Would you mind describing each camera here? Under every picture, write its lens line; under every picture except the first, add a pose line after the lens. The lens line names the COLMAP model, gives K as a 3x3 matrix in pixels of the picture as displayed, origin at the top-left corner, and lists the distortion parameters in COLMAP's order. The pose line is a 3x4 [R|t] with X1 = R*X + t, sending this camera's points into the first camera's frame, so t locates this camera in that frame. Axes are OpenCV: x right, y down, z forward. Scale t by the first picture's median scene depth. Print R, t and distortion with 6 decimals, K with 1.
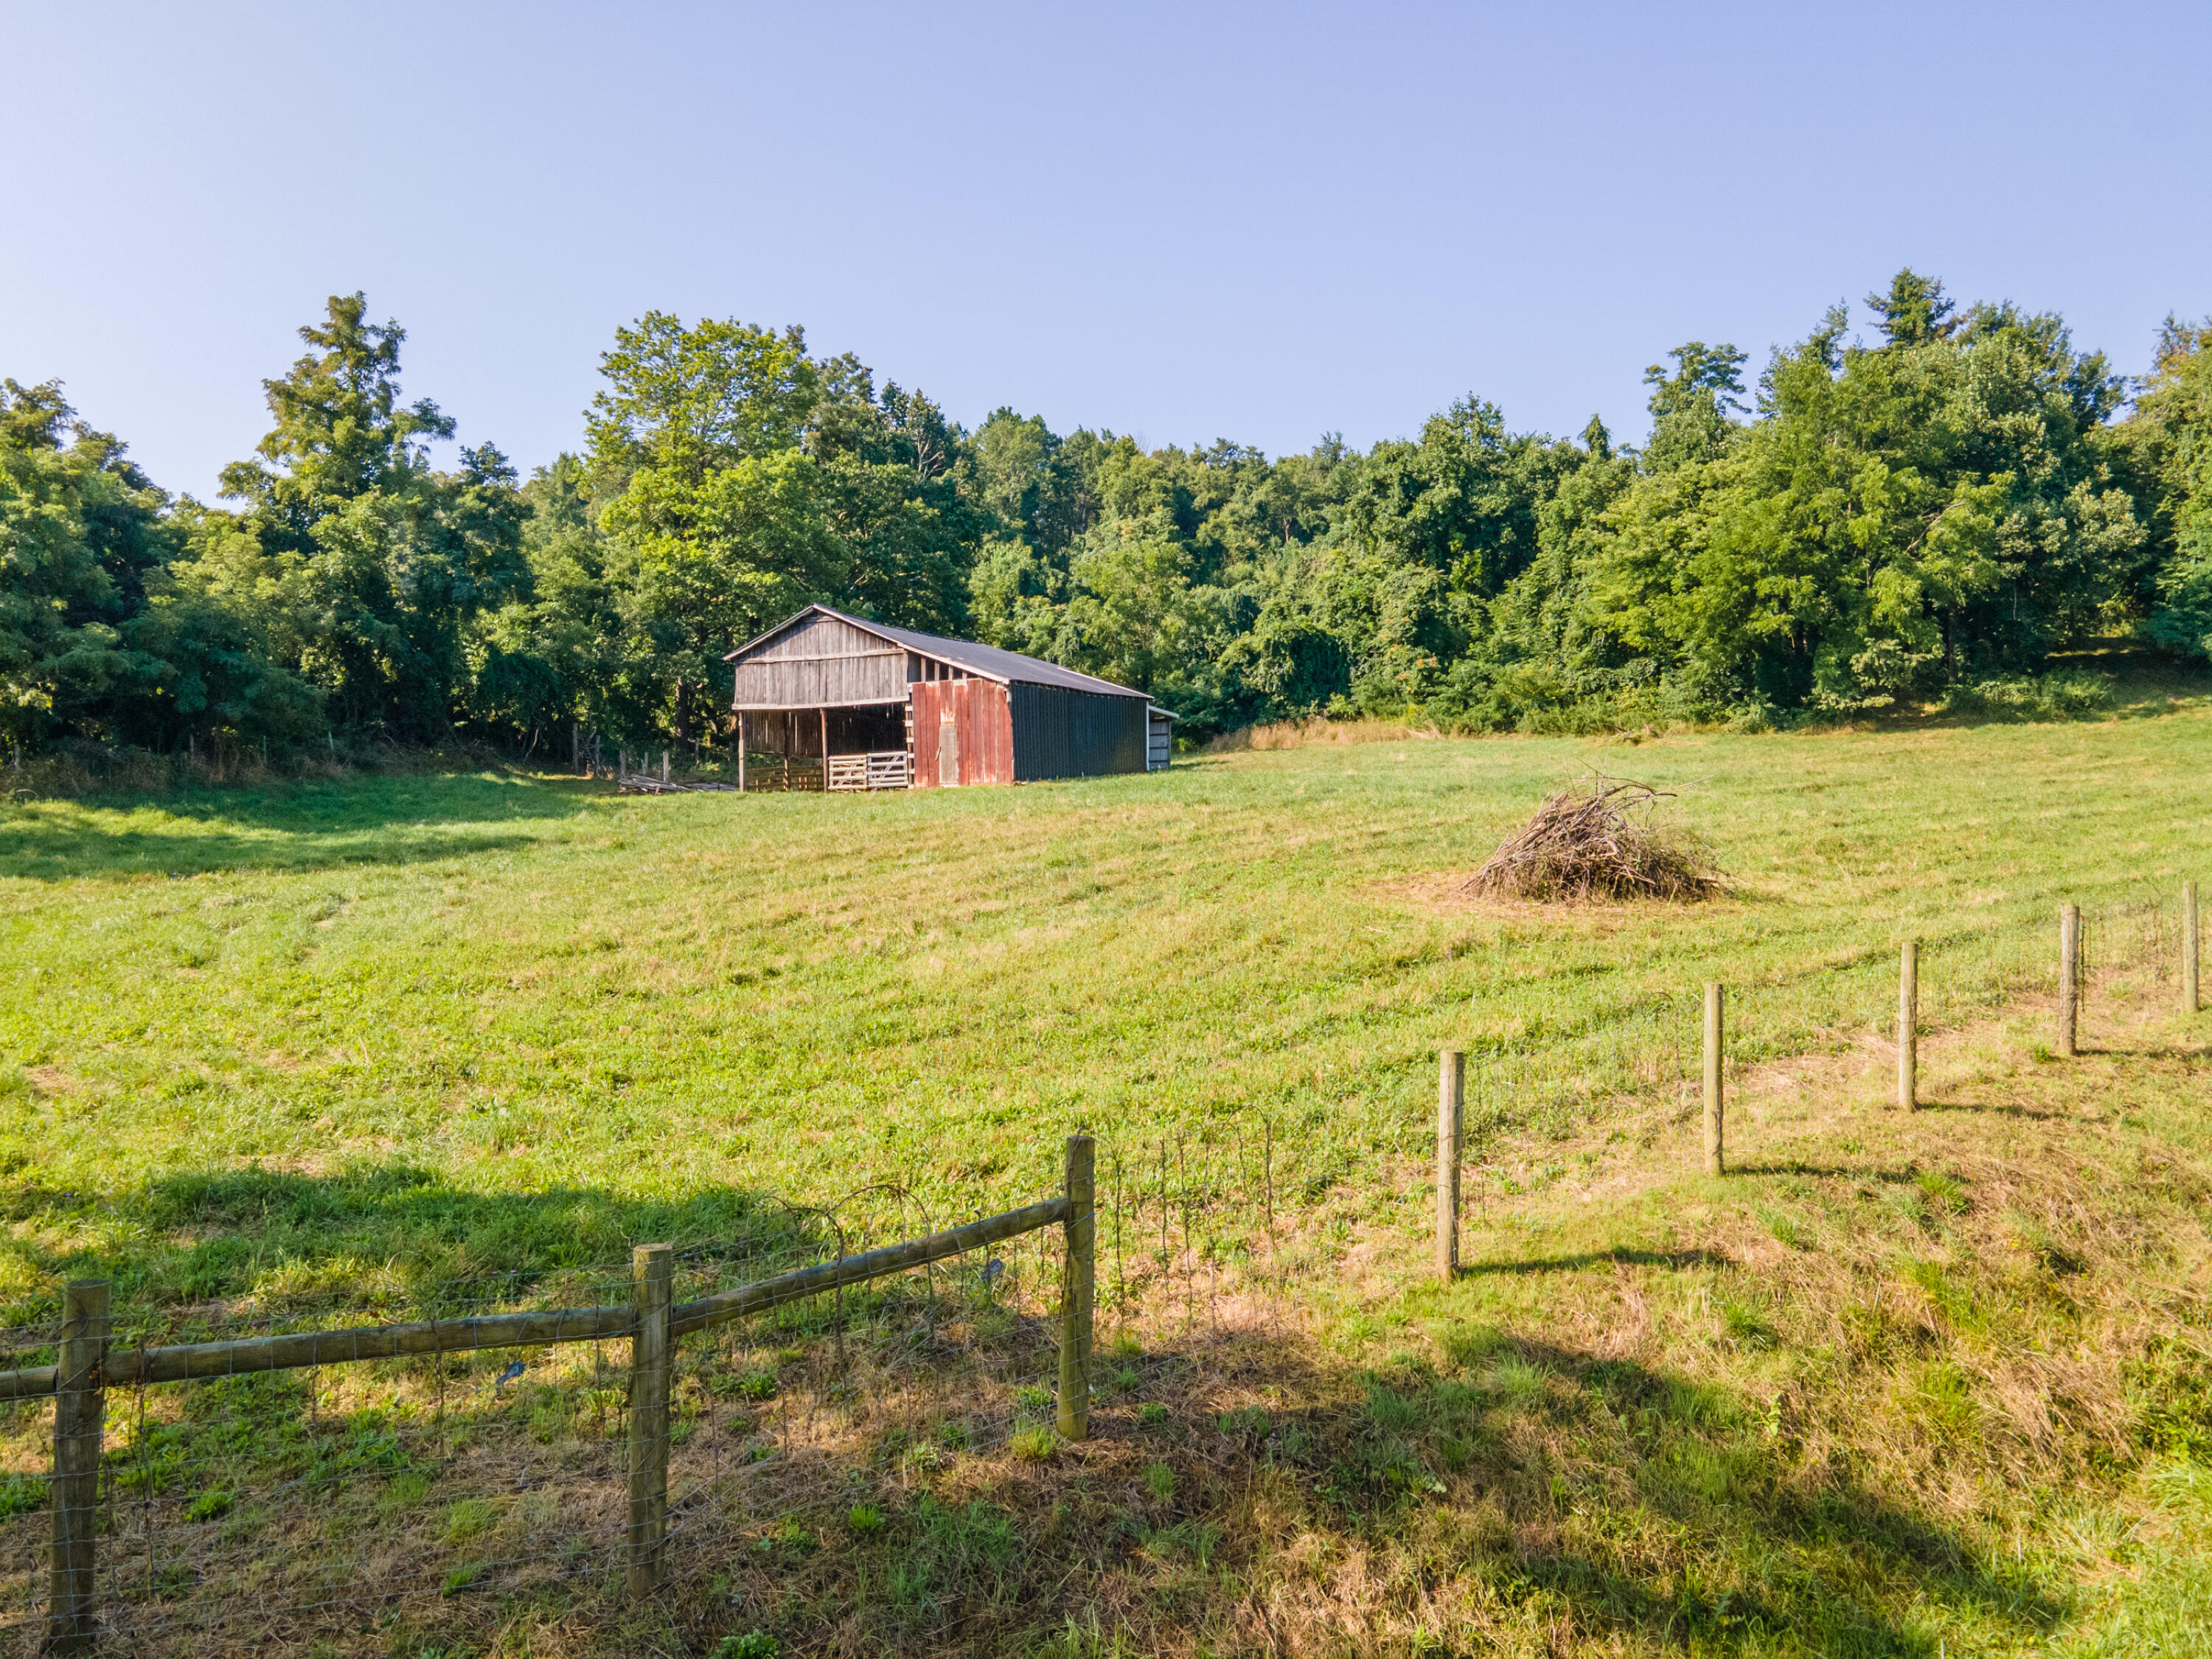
lens RADIAL K [[1621.1, 0, 1106.2], [0, 1621.1, 832.7], [0, 0, 1]] dist [0.017531, 0.043743]
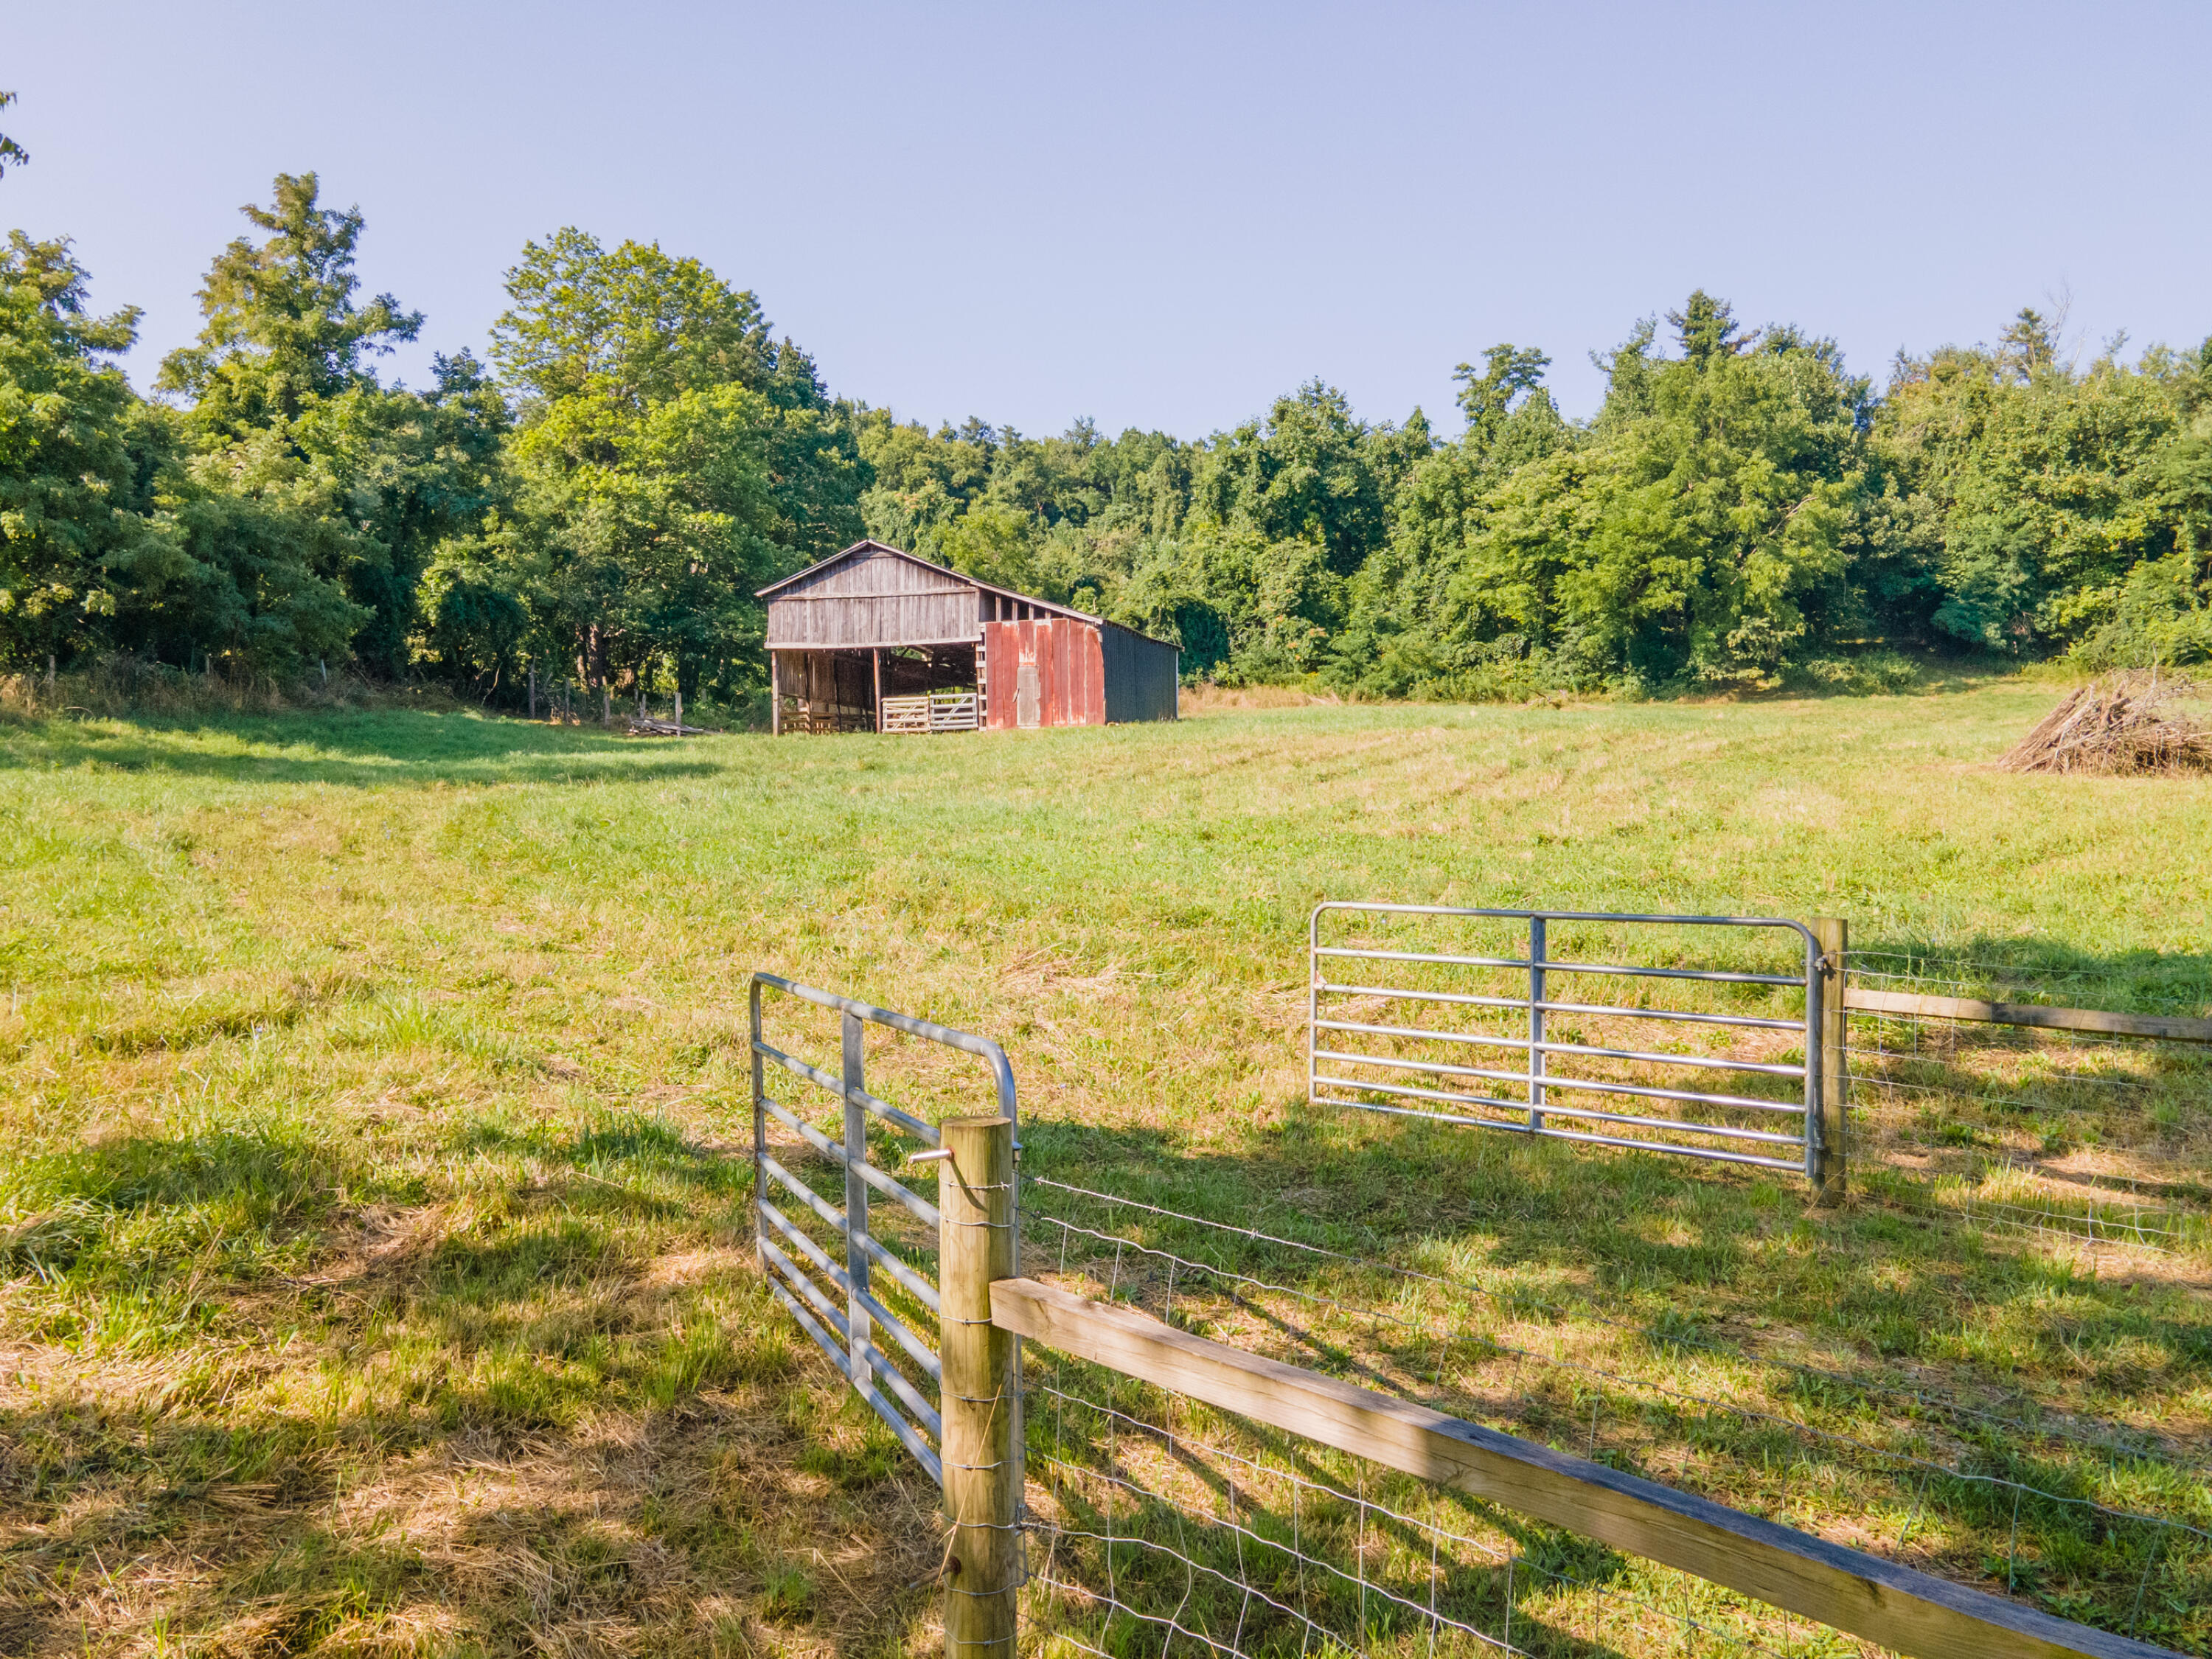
lens RADIAL K [[1621.1, 0, 1109.2], [0, 1621.1, 831.8], [0, 0, 1]] dist [0.017531, 0.043743]
pose [[0.974292, -0.001172, 0.225286, -0.172542], [0.000363, 0.999993, 0.003634, 0.019474], [-0.225289, -0.003459, 0.974286, 0.021653]]
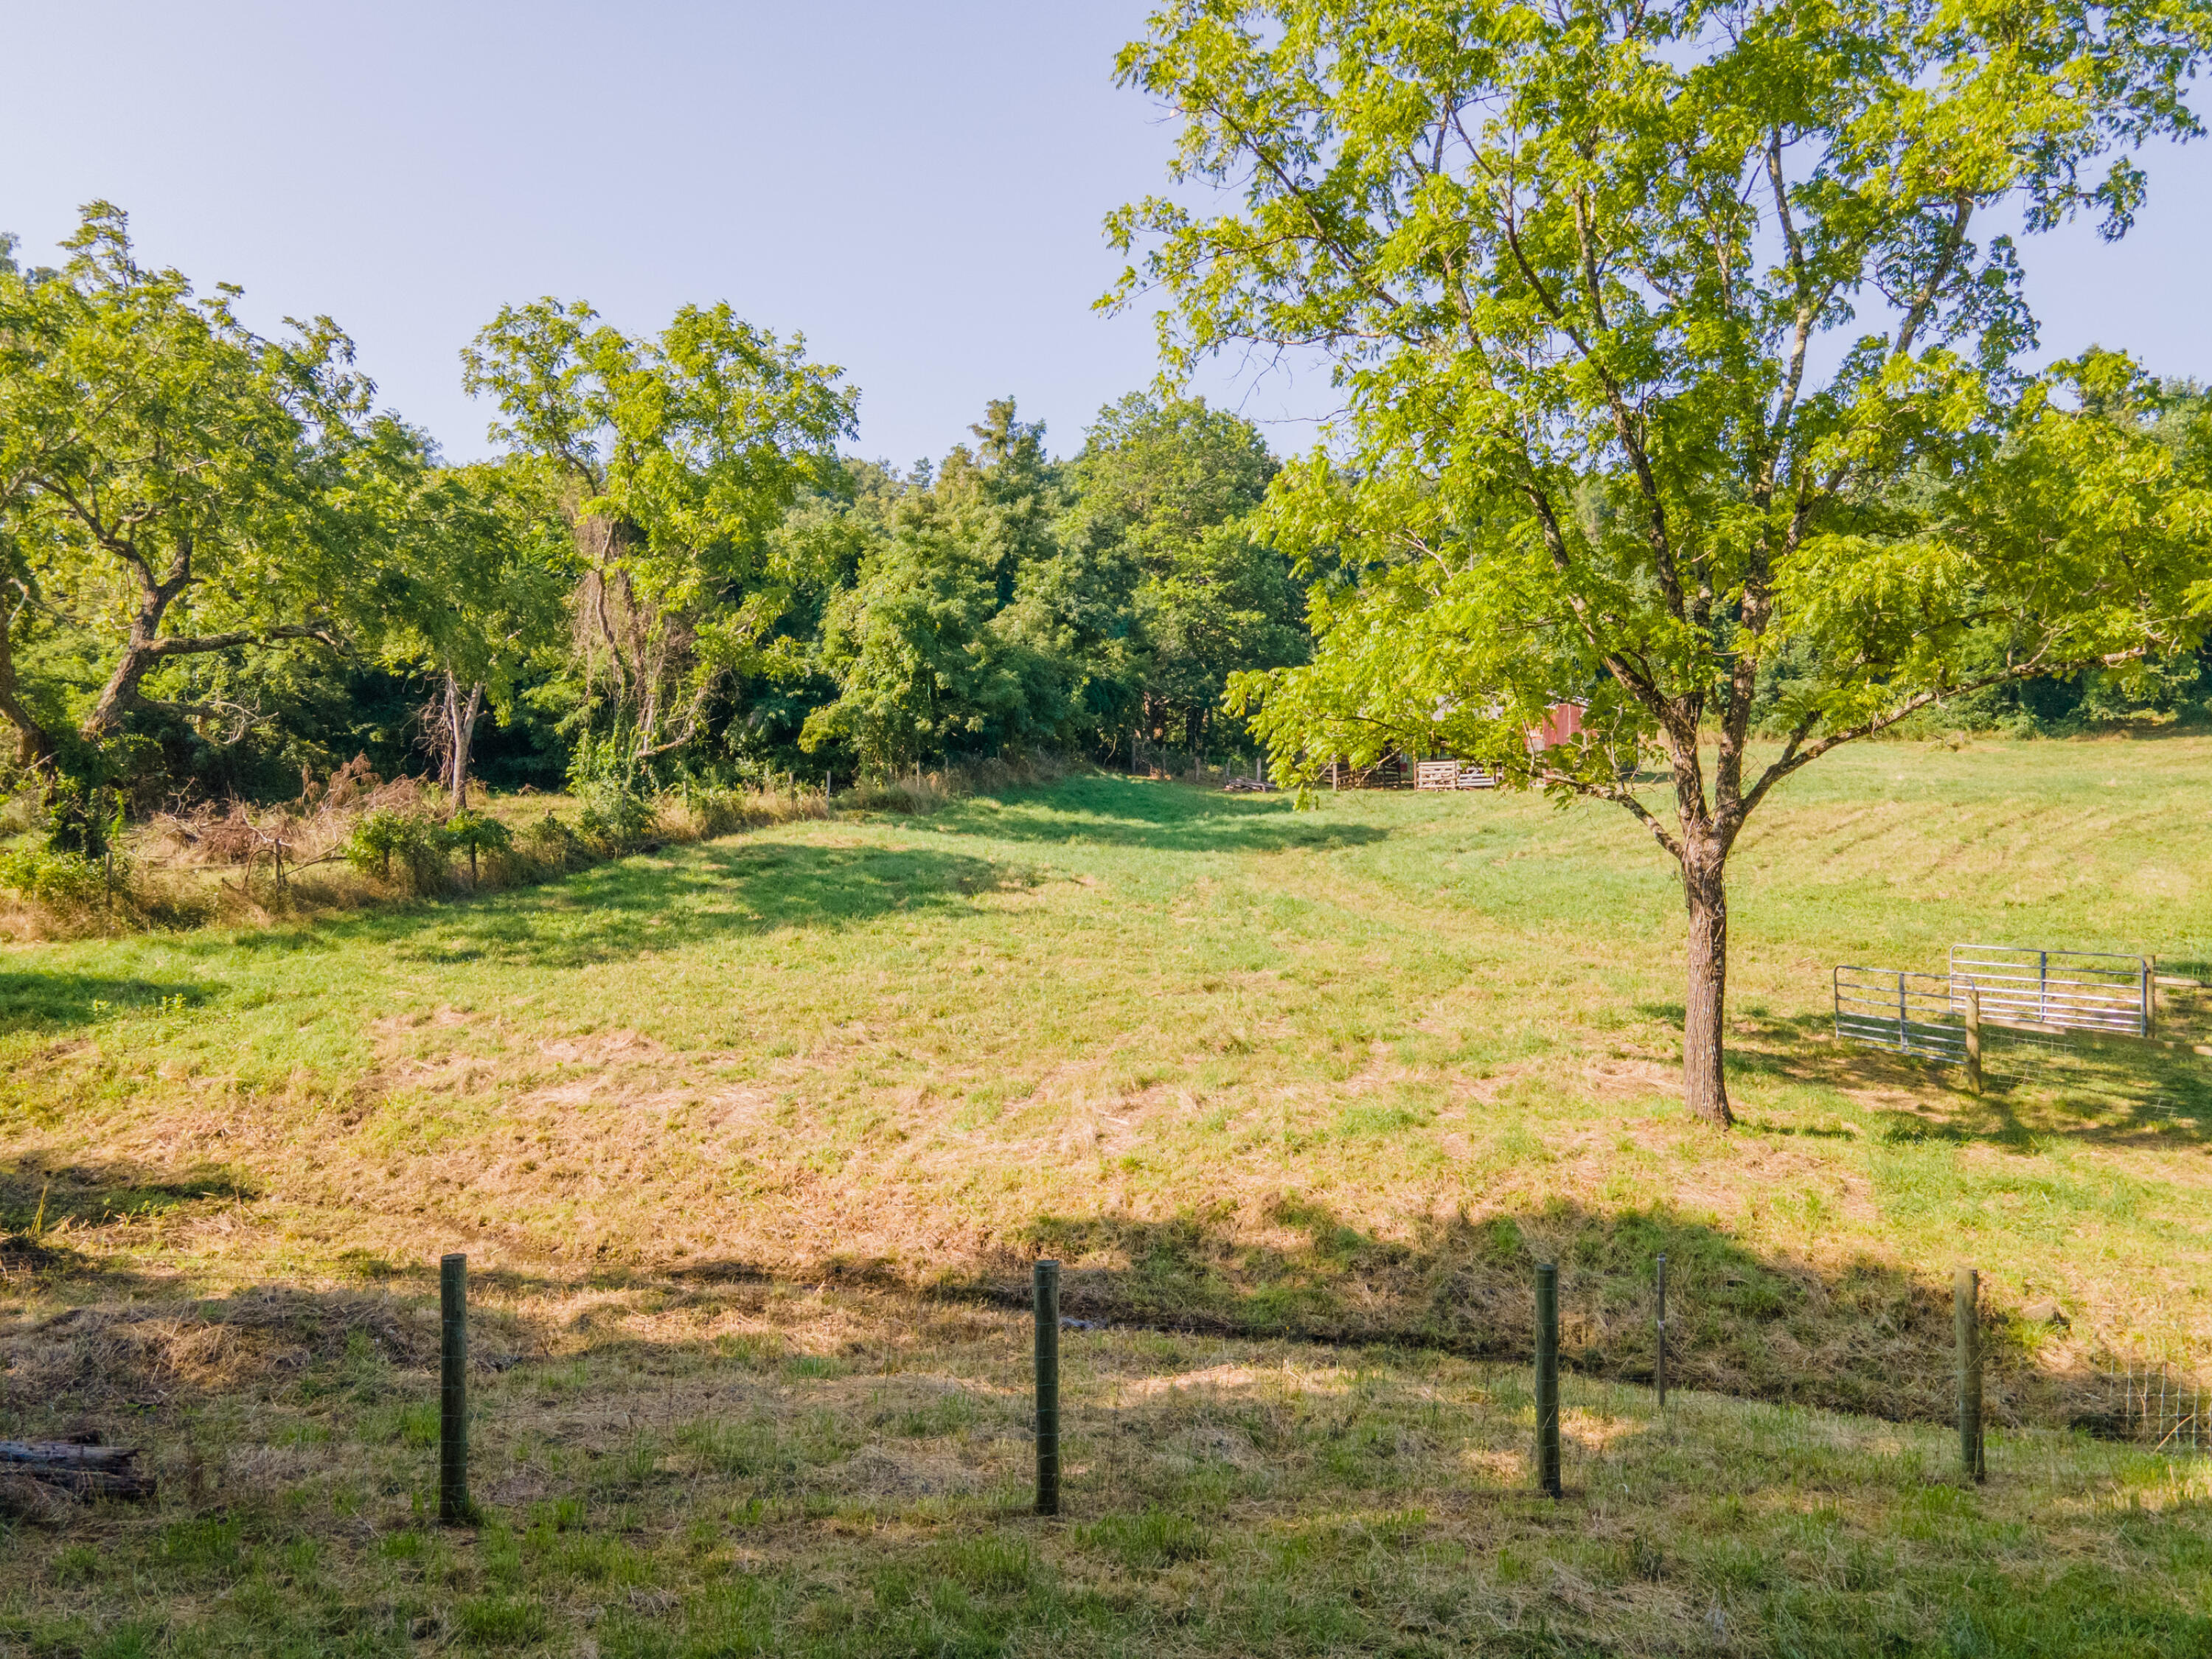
lens RADIAL K [[1621.1, 0, 1105.8], [0, 1621.1, 840.1], [0, 0, 1]] dist [0.017531, 0.043743]
pose [[0.999334, -0.001631, 0.036459, -0.314288], [0.001227, 0.999938, 0.011108, 0.000075], [-0.036475, -0.011055, 0.999273, -0.192015]]
